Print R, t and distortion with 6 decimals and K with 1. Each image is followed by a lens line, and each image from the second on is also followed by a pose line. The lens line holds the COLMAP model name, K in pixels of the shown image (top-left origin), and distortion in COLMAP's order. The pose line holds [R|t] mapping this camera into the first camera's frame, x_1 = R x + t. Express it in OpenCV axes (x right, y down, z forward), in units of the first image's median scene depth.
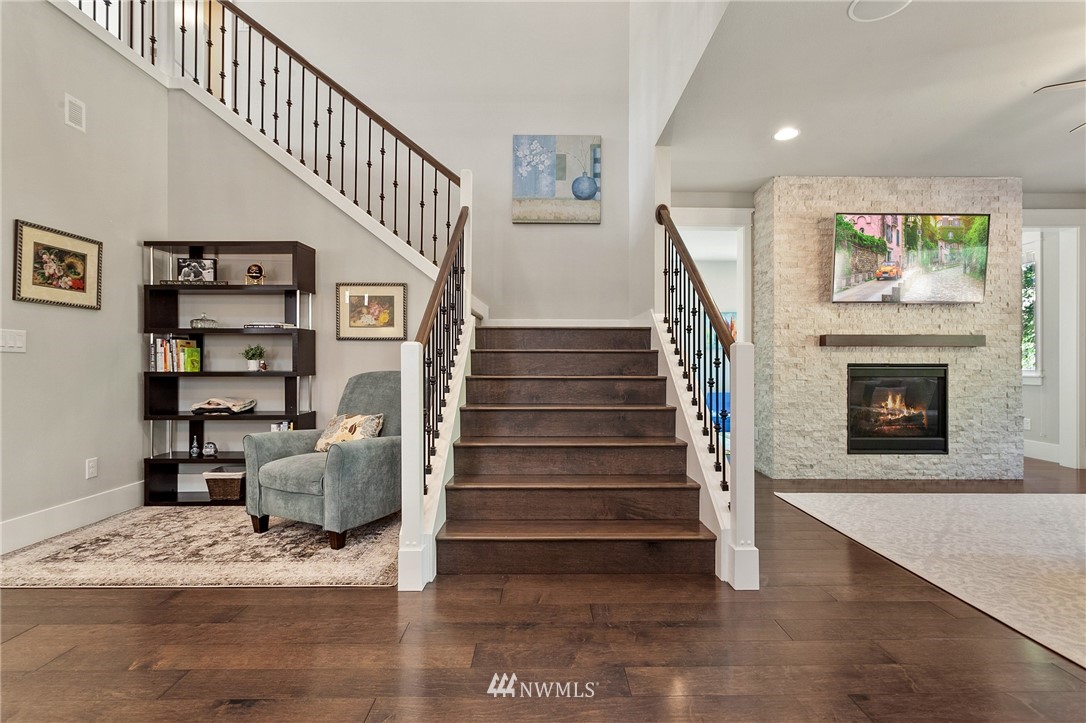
lens RADIAL K [[522.5, 0, 544.5], [0, 522.5, 359.8], [0, 0, 1]] dist [0.005040, 0.001028]
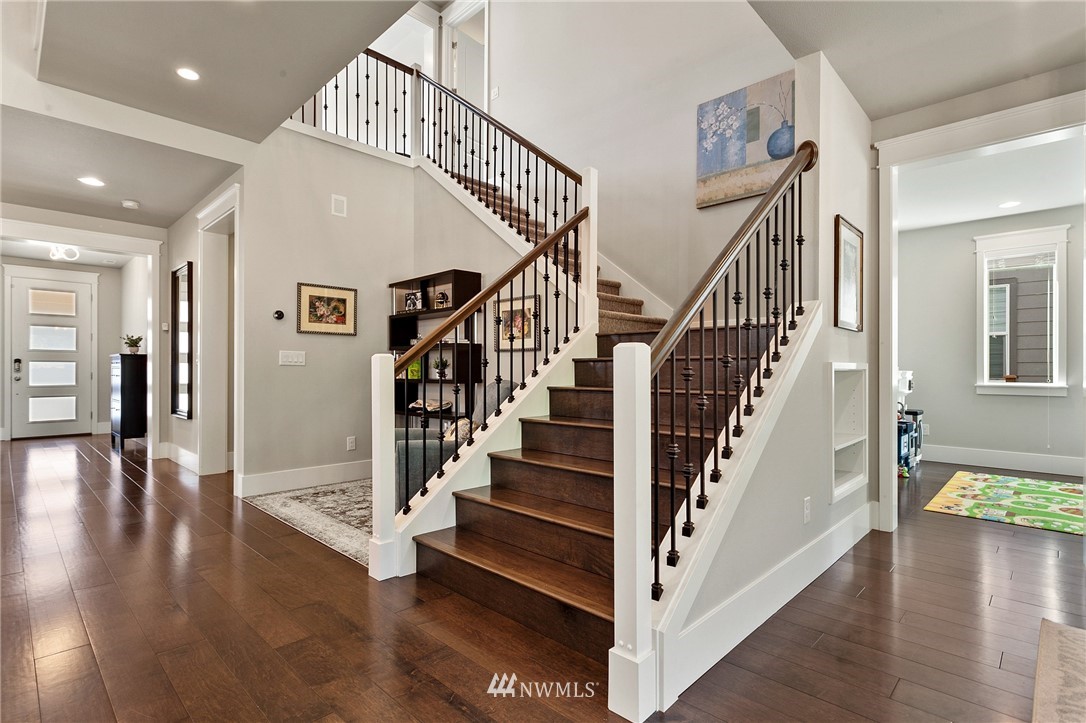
lens RADIAL K [[526.3, 0, 542.5], [0, 526.3, 369.7], [0, 0, 1]] dist [0.000478, 0.000023]
pose [[0.714118, -0.000827, -0.700025, 0.495737], [0.002378, 0.999996, 0.001245, -0.001050], [0.700022, -0.002554, 0.714117, 0.287427]]
